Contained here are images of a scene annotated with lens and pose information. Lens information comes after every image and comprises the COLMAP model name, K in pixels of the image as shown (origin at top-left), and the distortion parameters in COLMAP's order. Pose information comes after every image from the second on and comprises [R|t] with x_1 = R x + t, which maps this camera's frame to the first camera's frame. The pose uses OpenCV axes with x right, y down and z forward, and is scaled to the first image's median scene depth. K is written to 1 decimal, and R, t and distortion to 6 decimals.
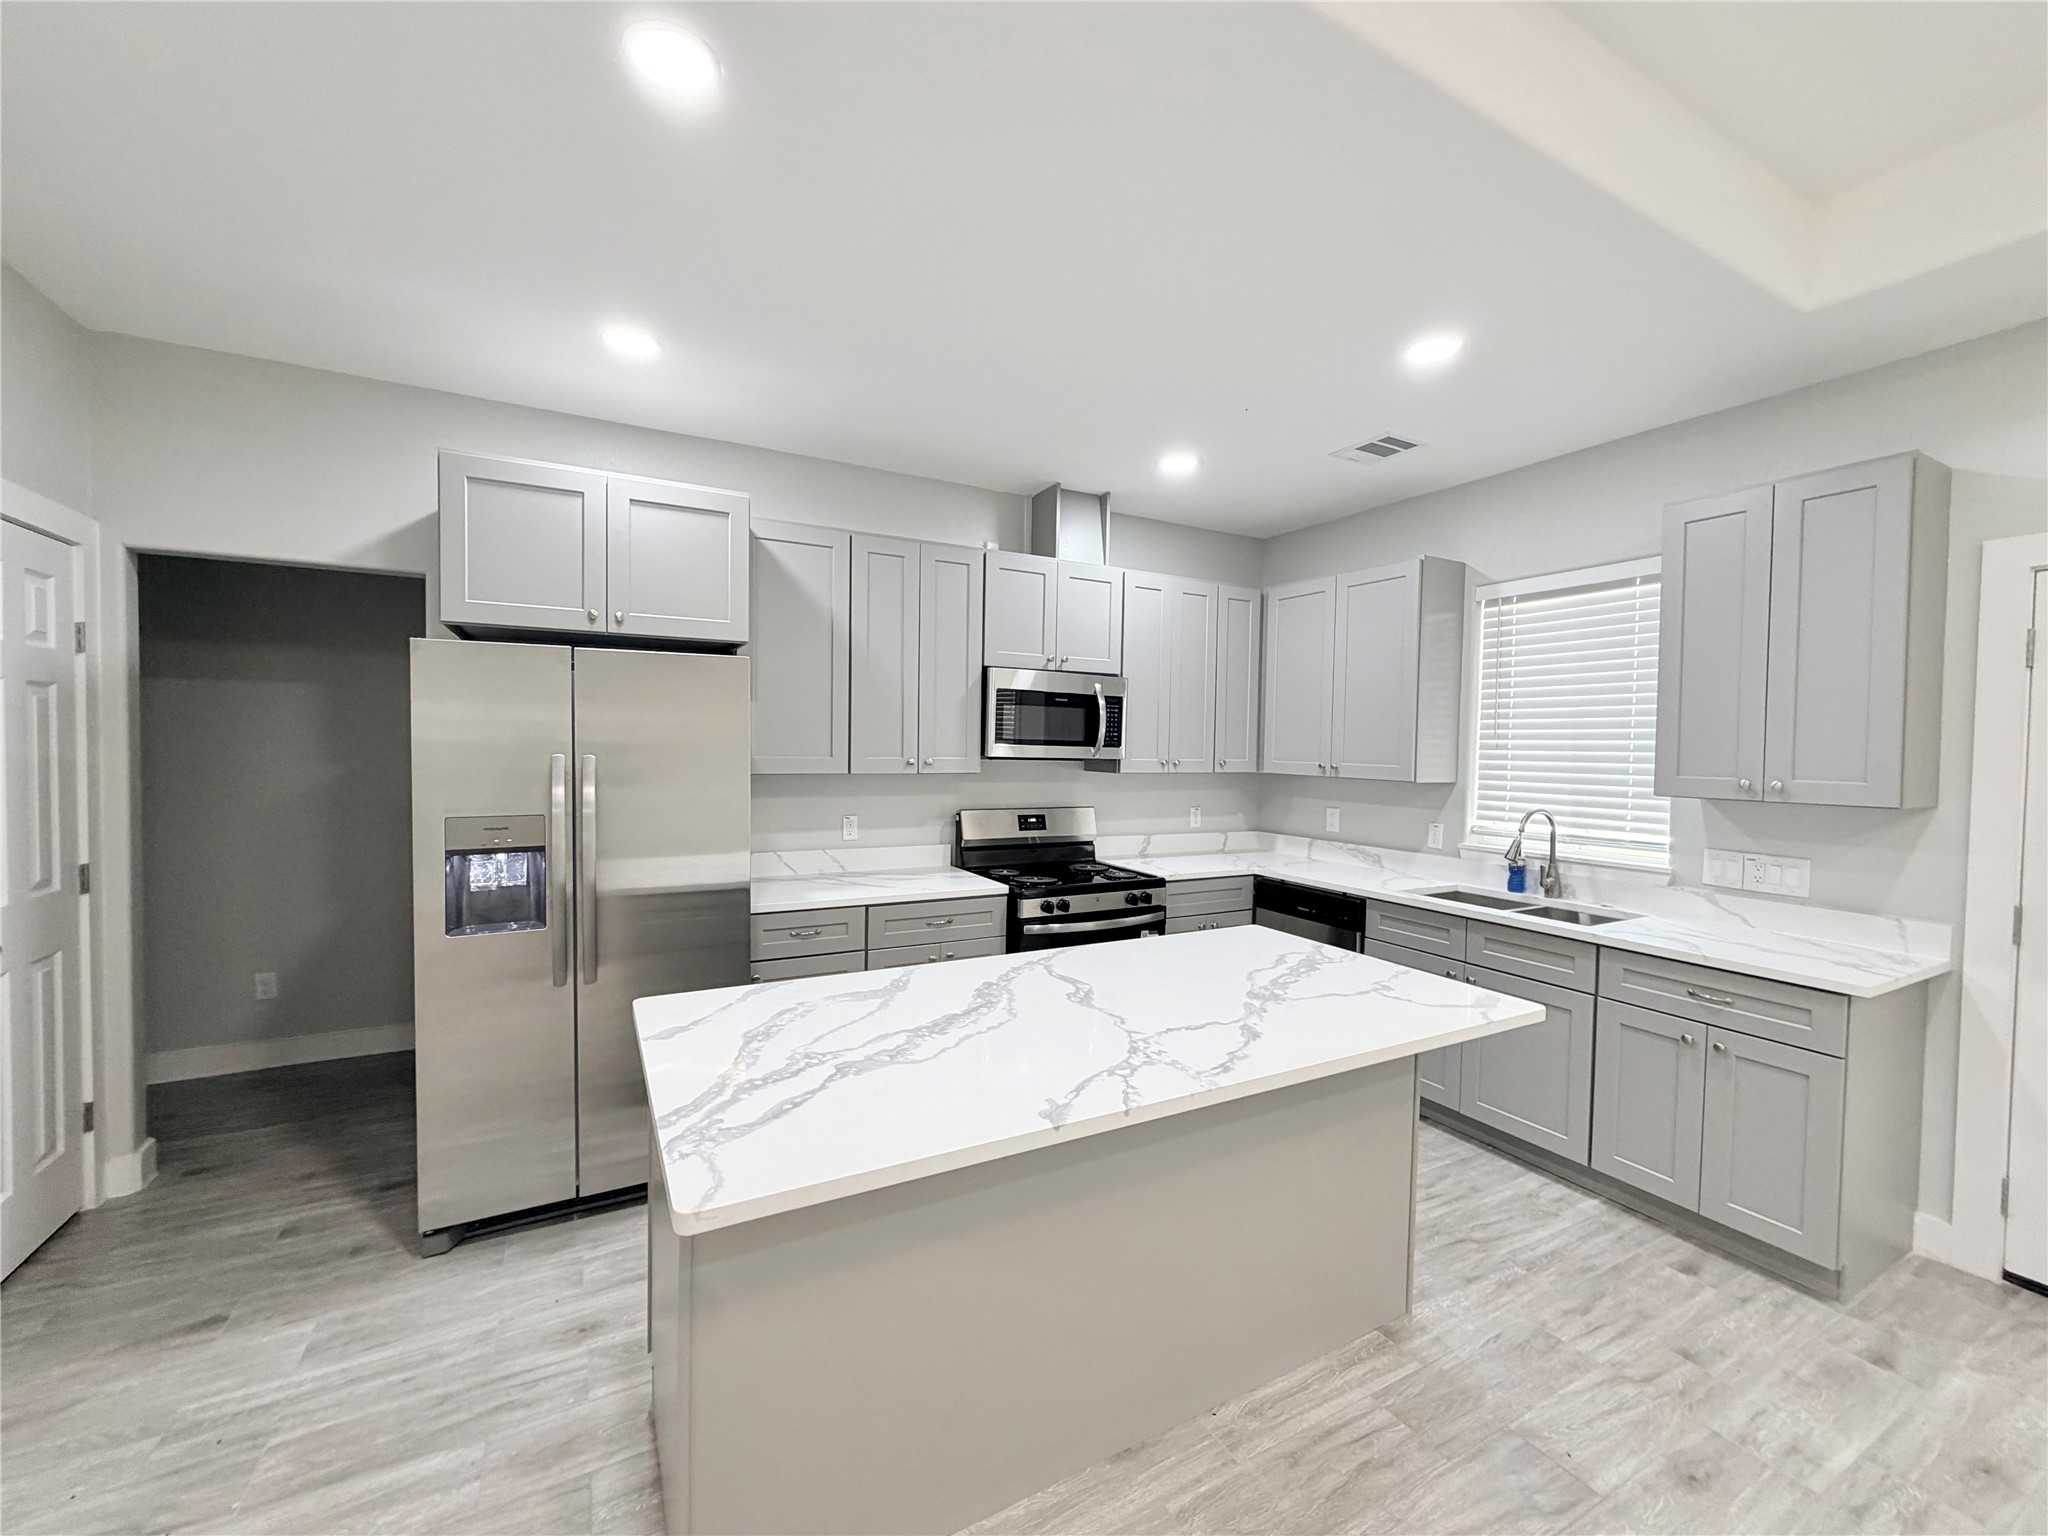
lens RADIAL K [[822.8, 0, 1021.2], [0, 822.8, 764.6], [0, 0, 1]] dist [-0.001402, 0.000176]
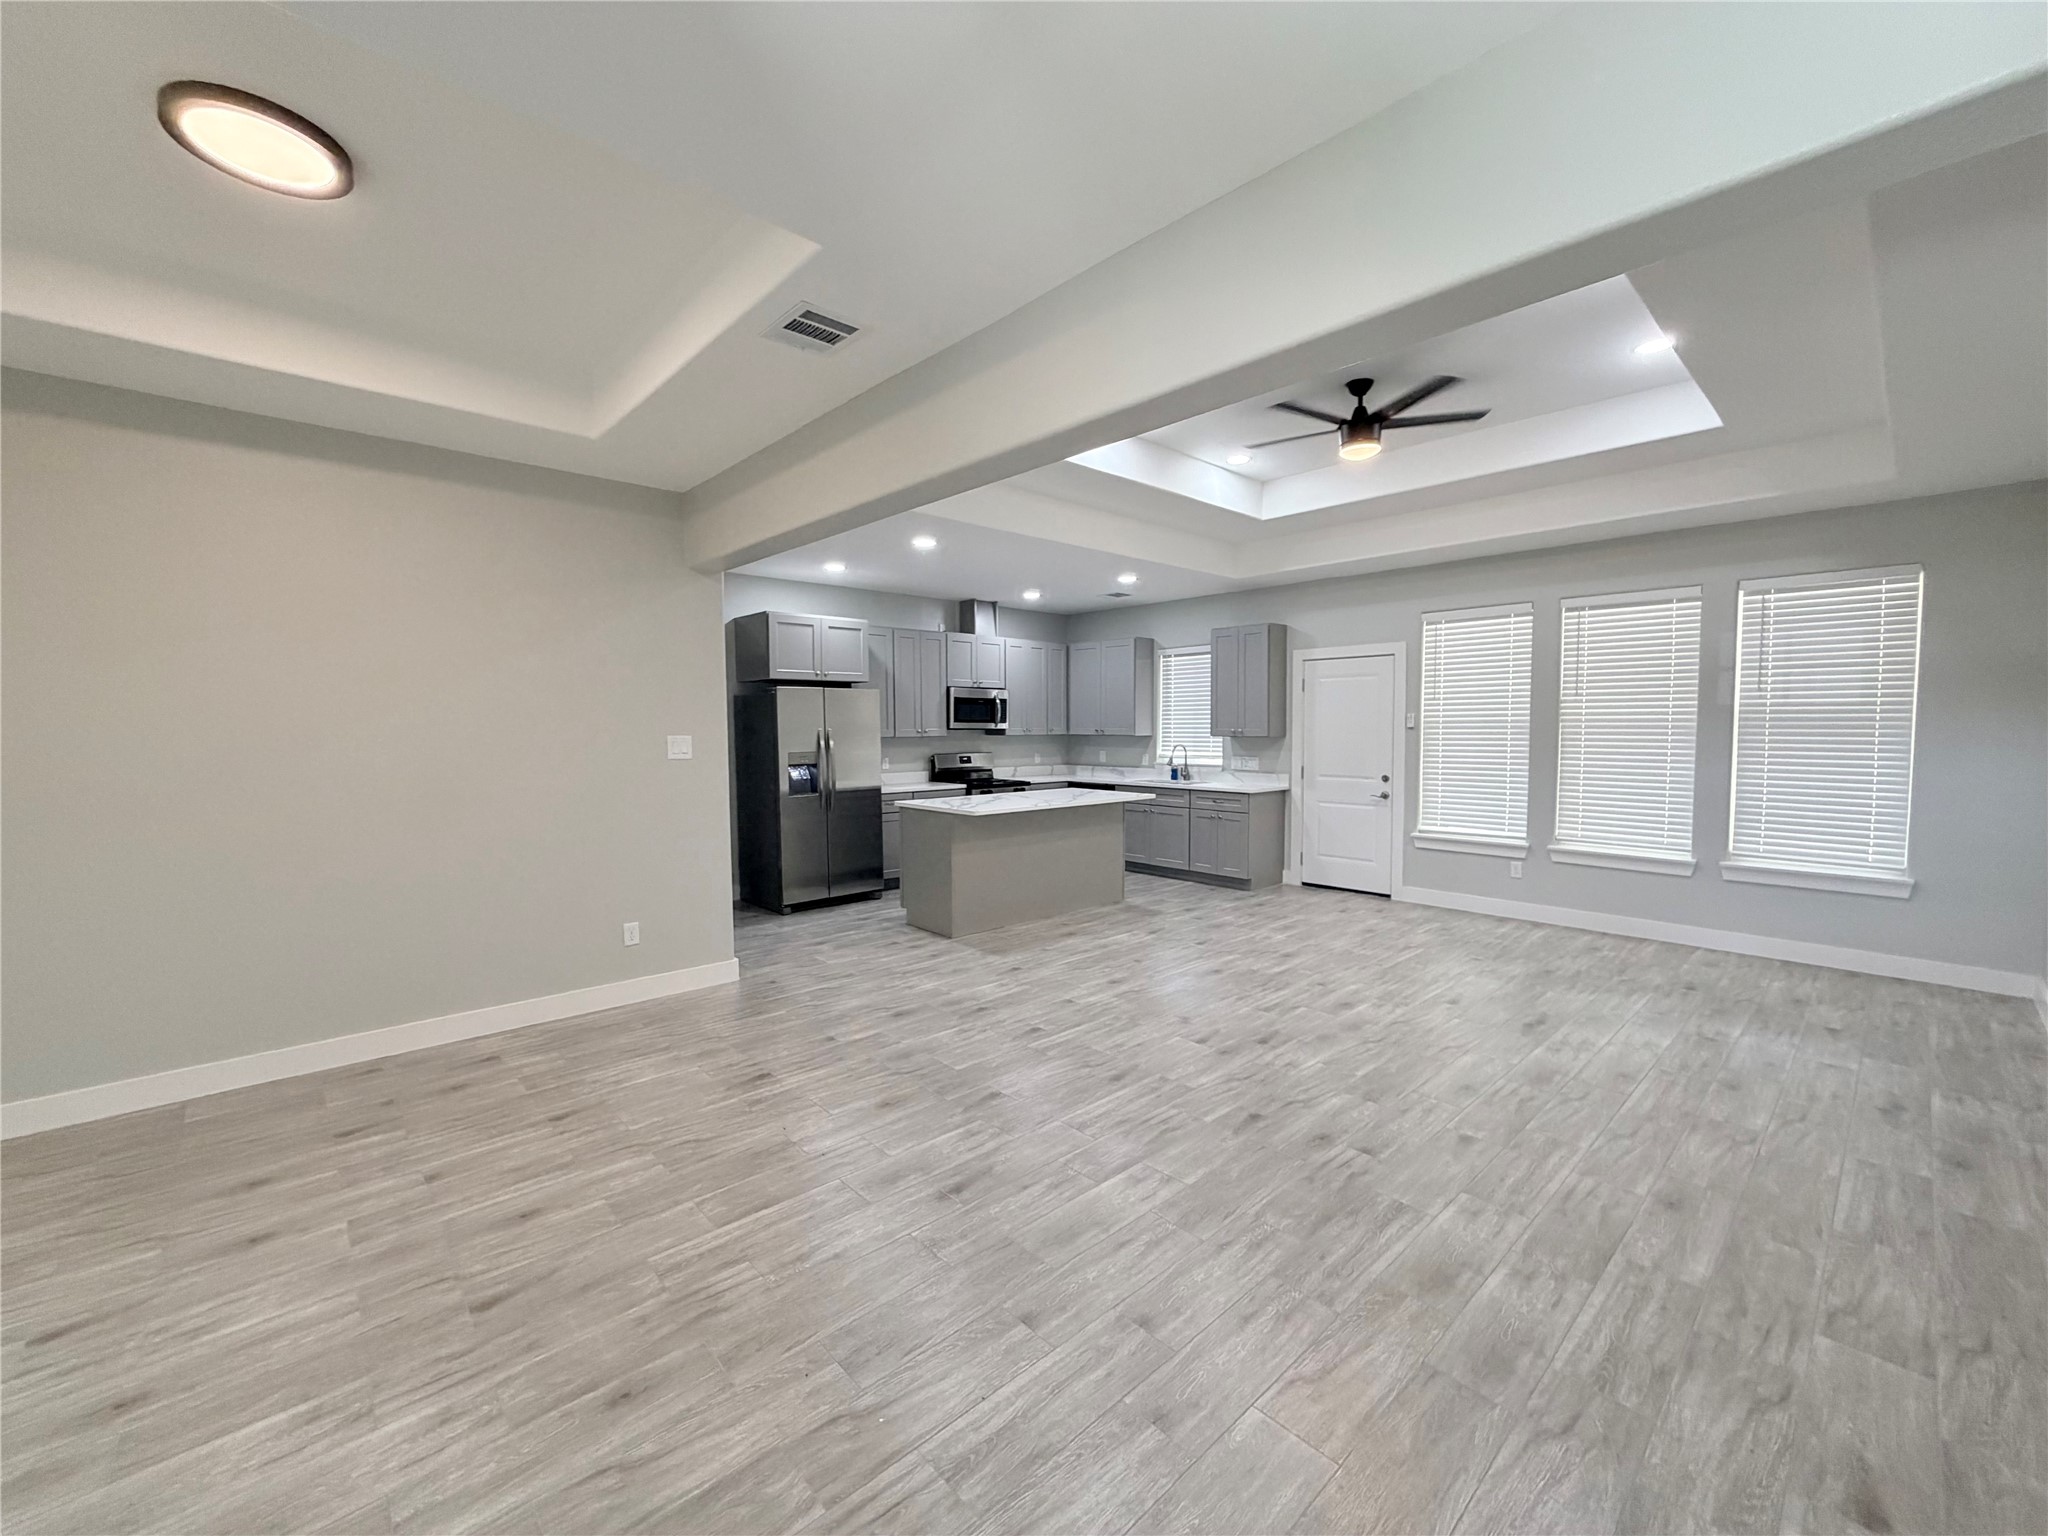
lens RADIAL K [[822.8, 0, 1021.8], [0, 822.8, 770.6], [0, 0, 1]] dist [-0.001402, 0.000176]
pose [[0.969574, -0.033820, 0.242449, -0.388682], [0.026284, 0.999068, 0.034249, 0.032268], [-0.243382, -0.026834, 0.969559, -1.159663]]
